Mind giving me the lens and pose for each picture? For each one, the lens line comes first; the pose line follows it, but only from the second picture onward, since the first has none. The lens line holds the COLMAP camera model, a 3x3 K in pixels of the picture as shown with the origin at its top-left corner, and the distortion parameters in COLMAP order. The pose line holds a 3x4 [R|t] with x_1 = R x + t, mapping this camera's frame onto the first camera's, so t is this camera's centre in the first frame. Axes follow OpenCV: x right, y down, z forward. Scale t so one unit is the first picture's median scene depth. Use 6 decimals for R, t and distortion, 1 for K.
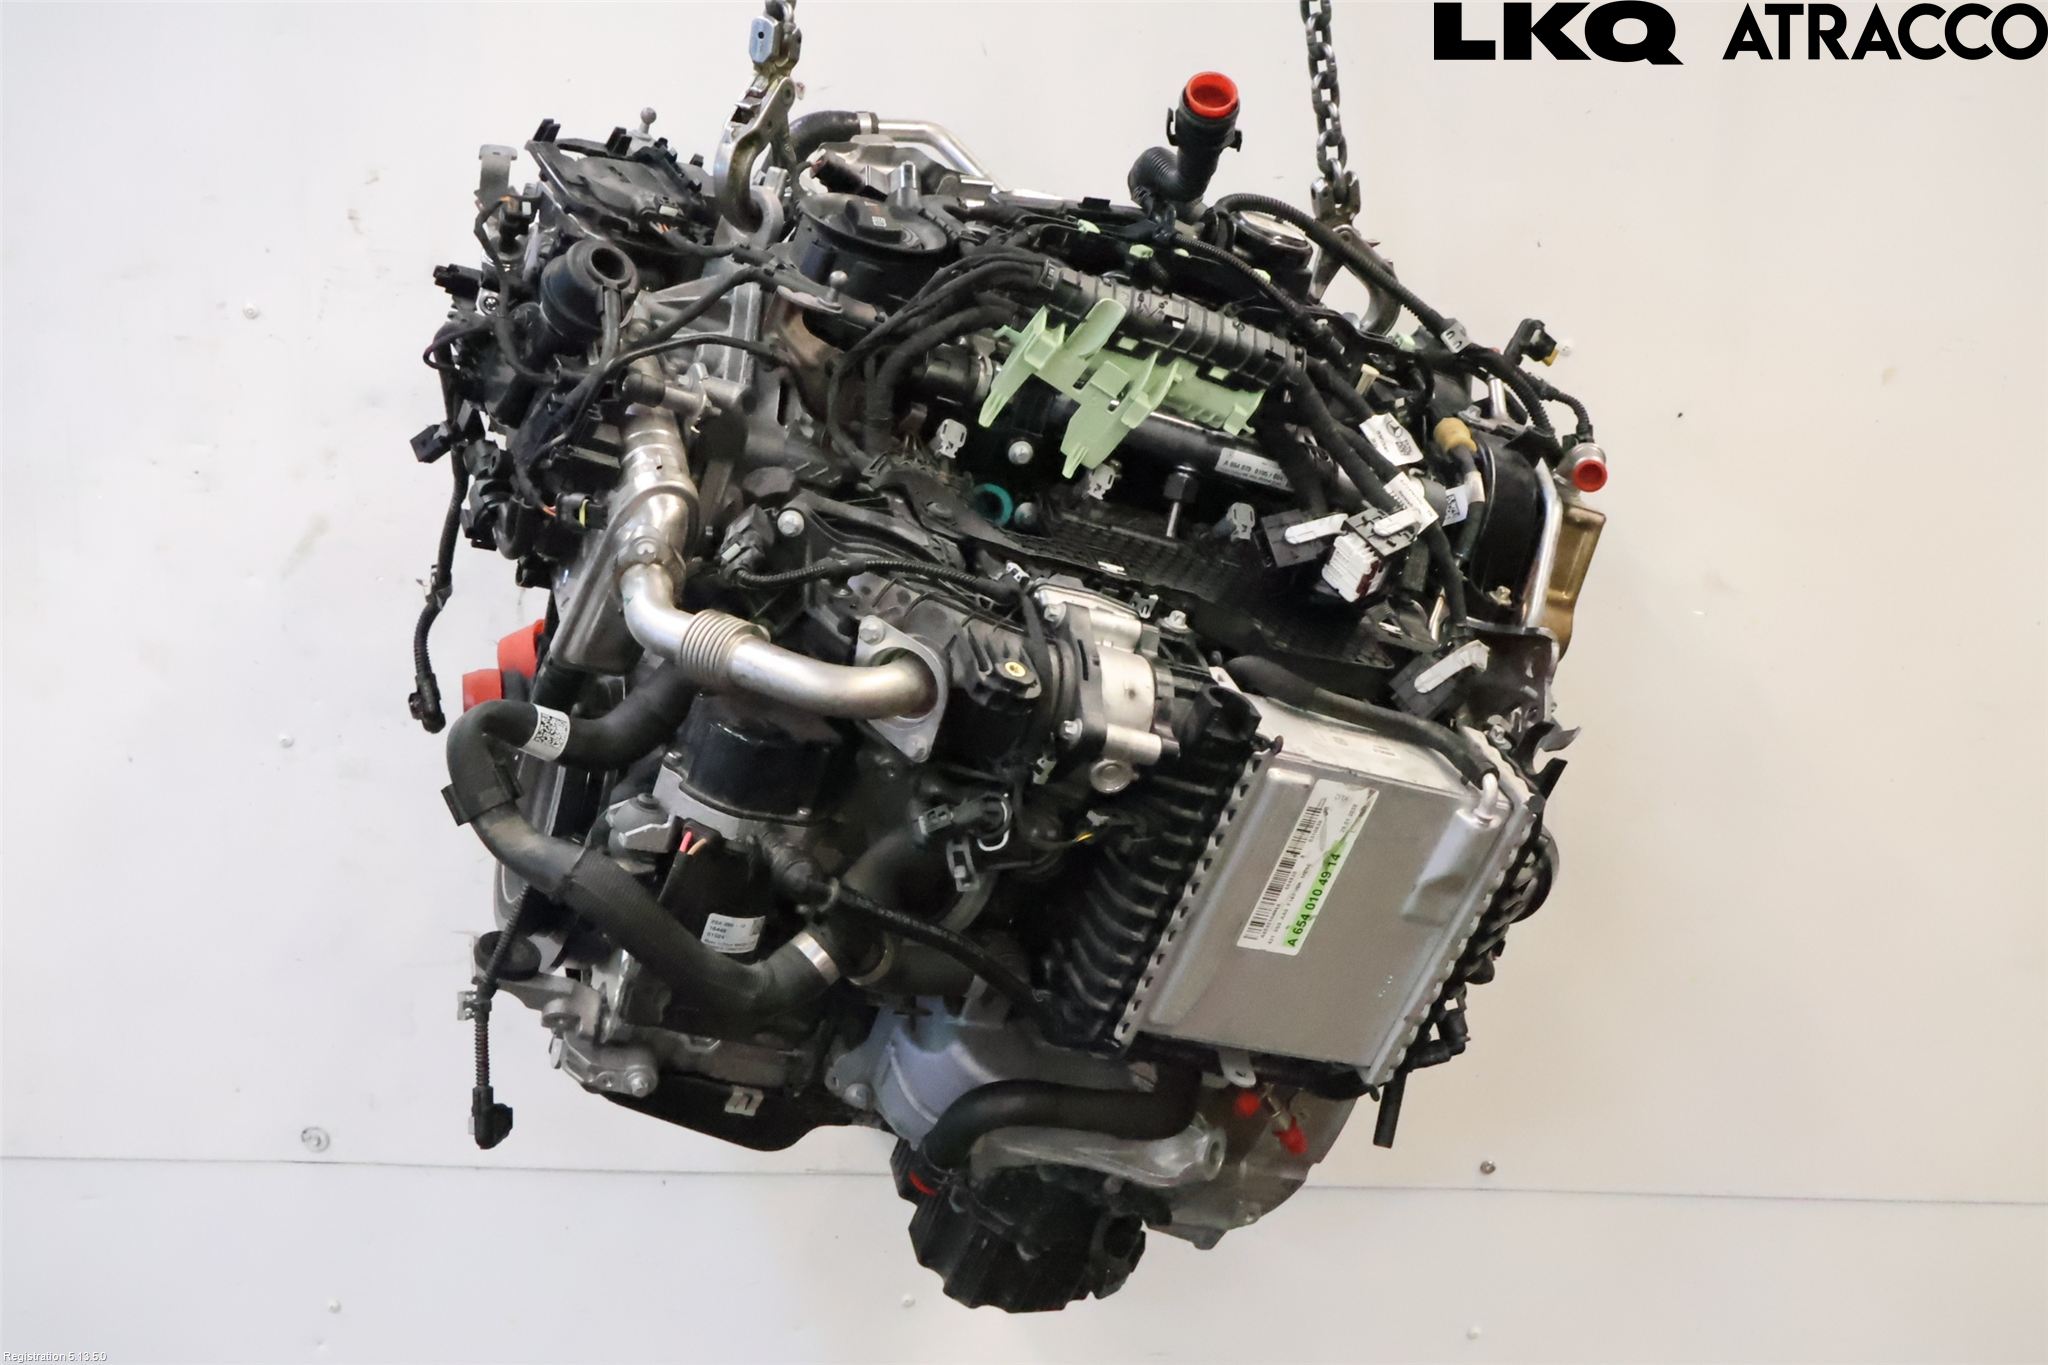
lens RADIAL K [[2583.4, 0, 1025.5], [0, 2583.4, 683.9], [0, 0, 1]] dist [0.013852, 0.000000]
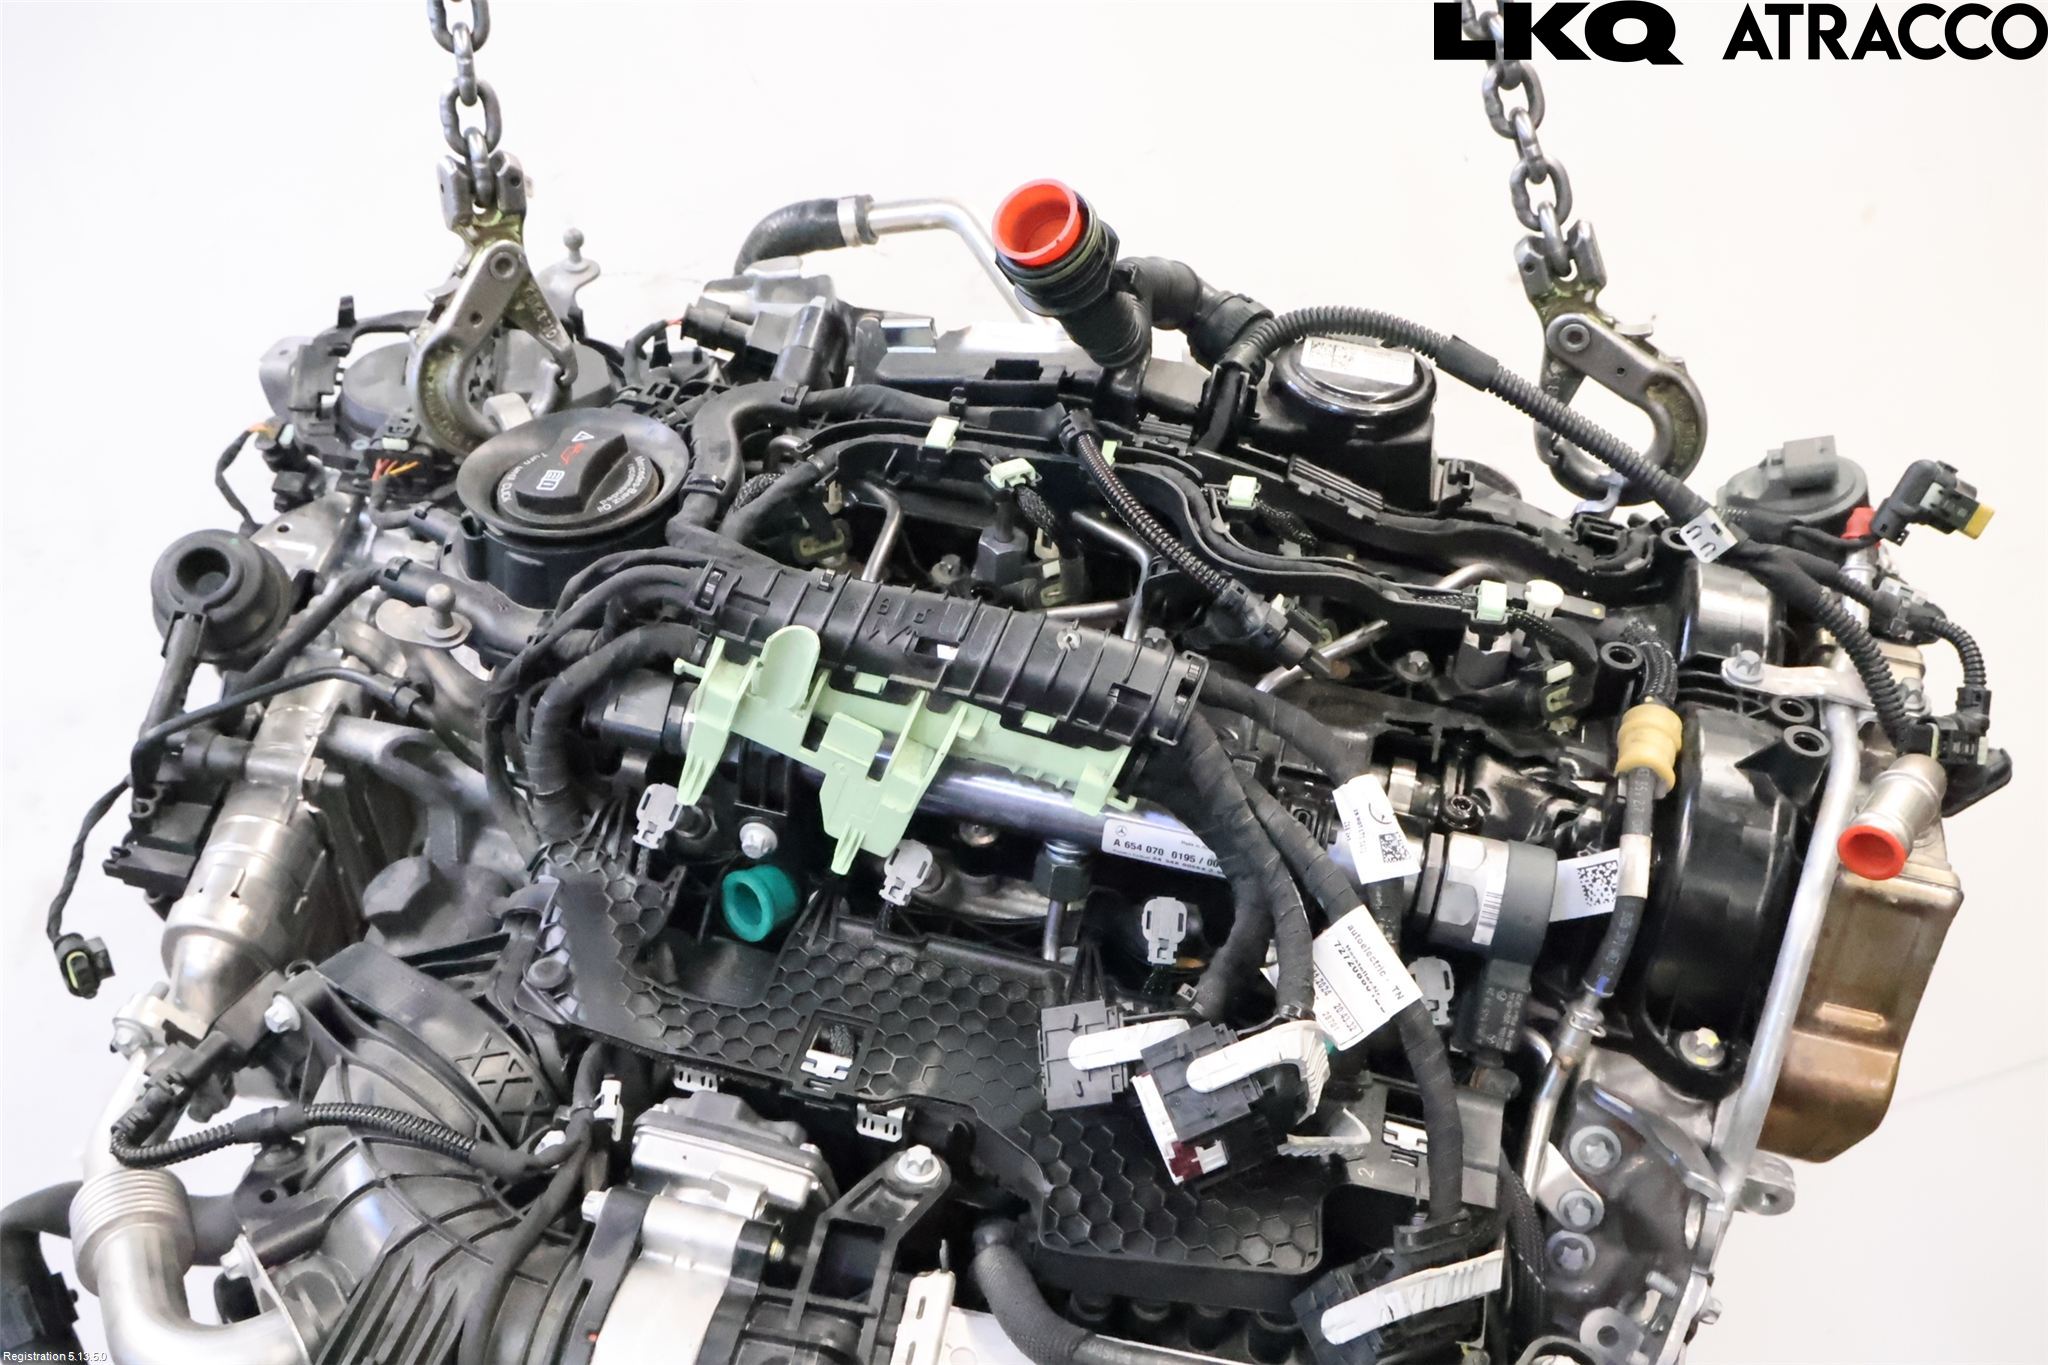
lens RADIAL K [[2199.3, 0, 1024.8], [0, 2199.3, 684.0], [0, 0, 1]] dist [-0.017266, 0.000000]
pose [[0.844444, 0.043781, -0.533852, 0.334219], [0.041649, 0.988270, 0.146927, -0.200769], [0.534022, -0.146306, 0.832715, 0.588367]]
